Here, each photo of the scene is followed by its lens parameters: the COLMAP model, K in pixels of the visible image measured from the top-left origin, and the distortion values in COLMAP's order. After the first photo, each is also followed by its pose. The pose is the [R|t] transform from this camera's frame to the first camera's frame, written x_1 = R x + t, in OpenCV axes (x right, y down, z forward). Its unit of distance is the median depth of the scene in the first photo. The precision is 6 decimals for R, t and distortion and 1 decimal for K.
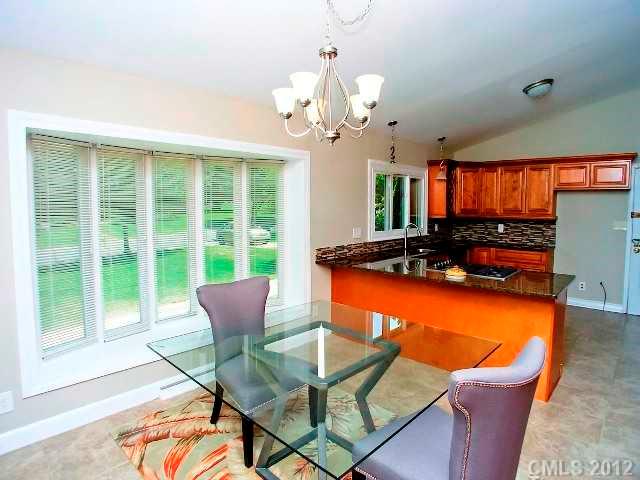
lens RADIAL K [[366.5, 0, 322.2], [0, 366.5, 229.2], [0, 0, 1]] dist [-0.065833, 0.000025]
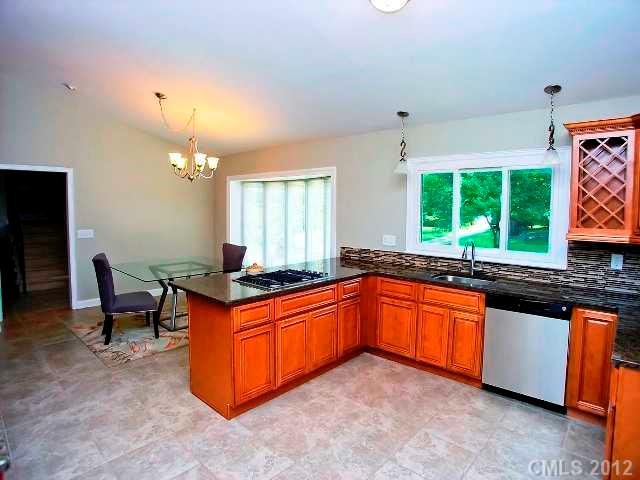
lens RADIAL K [[366.5, 0, 322.2], [0, 366.5, 229.2], [0, 0, 1]] dist [-0.065833, 0.000025]
pose [[0.003653, 0.060931, -0.998135, 1.059194], [-0.067612, 0.995873, 0.060545, -0.064633], [0.997705, 0.067265, 0.007757, 0.836866]]
